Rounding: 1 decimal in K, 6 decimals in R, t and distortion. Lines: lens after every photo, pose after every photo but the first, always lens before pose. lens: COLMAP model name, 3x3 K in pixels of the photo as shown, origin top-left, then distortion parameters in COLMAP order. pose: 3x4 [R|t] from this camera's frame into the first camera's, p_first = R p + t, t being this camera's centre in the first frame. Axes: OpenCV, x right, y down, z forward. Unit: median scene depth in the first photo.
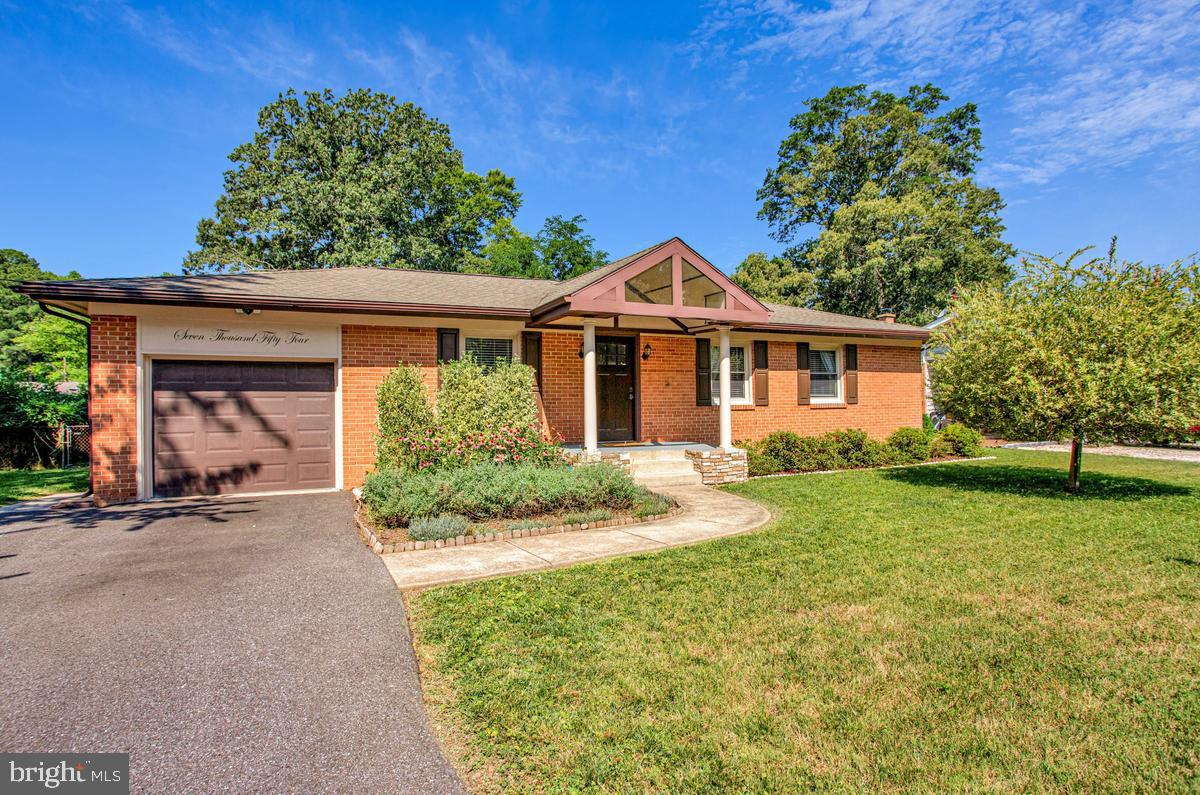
lens RADIAL K [[605.9, 0, 596.2], [0, 605.9, 395.2], [0, 0, 1]] dist [-0.044335, 0.012160]
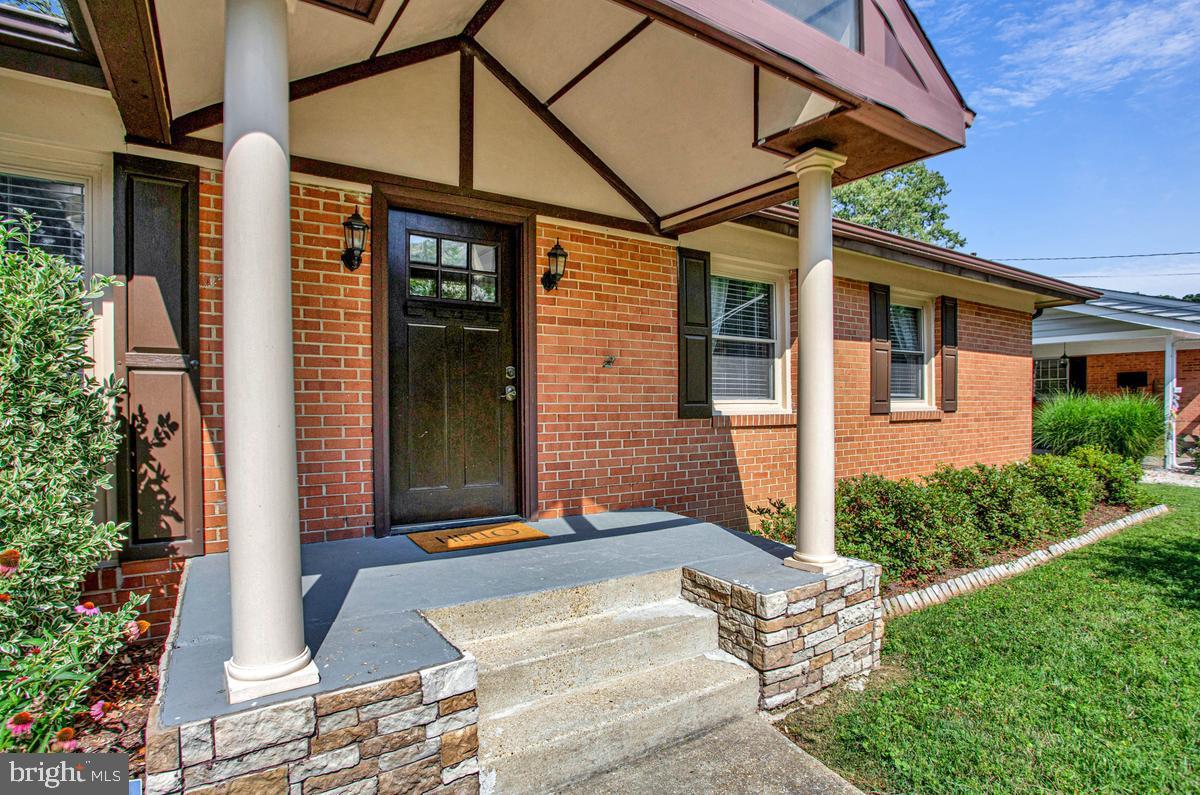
lens RADIAL K [[605.9, 0, 594.9], [0, 605.9, 399.4], [0, 0, 1]] dist [-0.044335, 0.012160]
pose [[0.987974, 0.005196, 0.154533, 0.049693], [-0.005083, 0.999986, -0.001124, 0.006660], [-0.154537, 0.000325, 0.987987, 0.613018]]
